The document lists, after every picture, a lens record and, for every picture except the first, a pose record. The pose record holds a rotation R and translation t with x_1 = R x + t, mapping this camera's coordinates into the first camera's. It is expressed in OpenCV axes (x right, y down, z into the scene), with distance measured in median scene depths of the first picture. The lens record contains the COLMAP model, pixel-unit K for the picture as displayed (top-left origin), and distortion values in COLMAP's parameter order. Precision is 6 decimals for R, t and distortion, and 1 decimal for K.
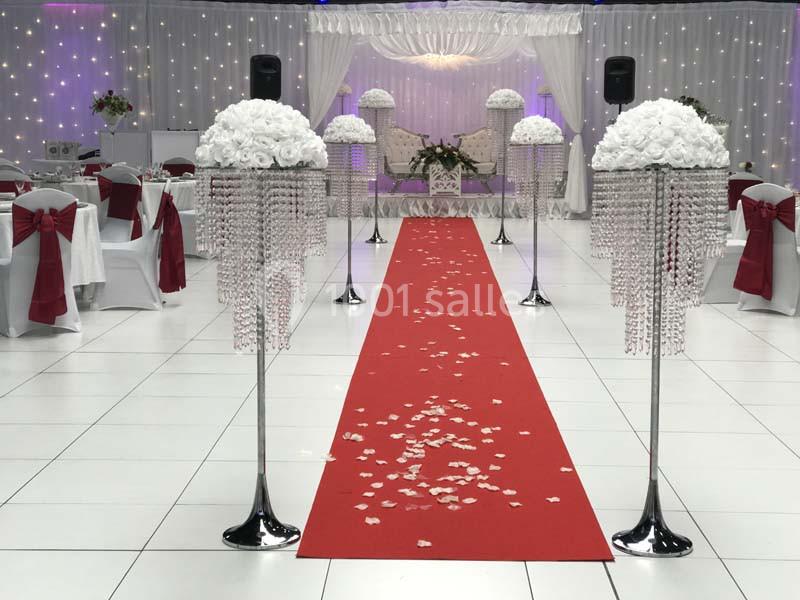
lens RADIAL K [[1248.5, 0, 405.8], [0, 1248.5, 295.9], [0, 0, 1]] dist [0.085173, 0.000000]
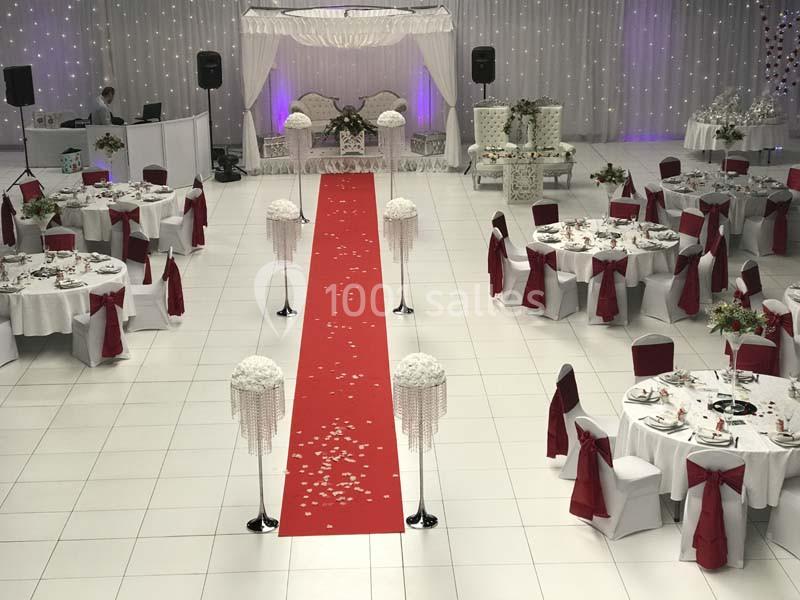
lens RADIAL K [[1248.5, 0, 401.0], [0, 1248.5, 299.9], [0, 0, 1]] dist [0.085173, 0.000000]
pose [[0.998110, -0.033438, 0.051551, 0.018179], [0.024431, 0.985760, 0.166374, -0.275144], [-0.056380, -0.164800, 0.984714, -0.577056]]
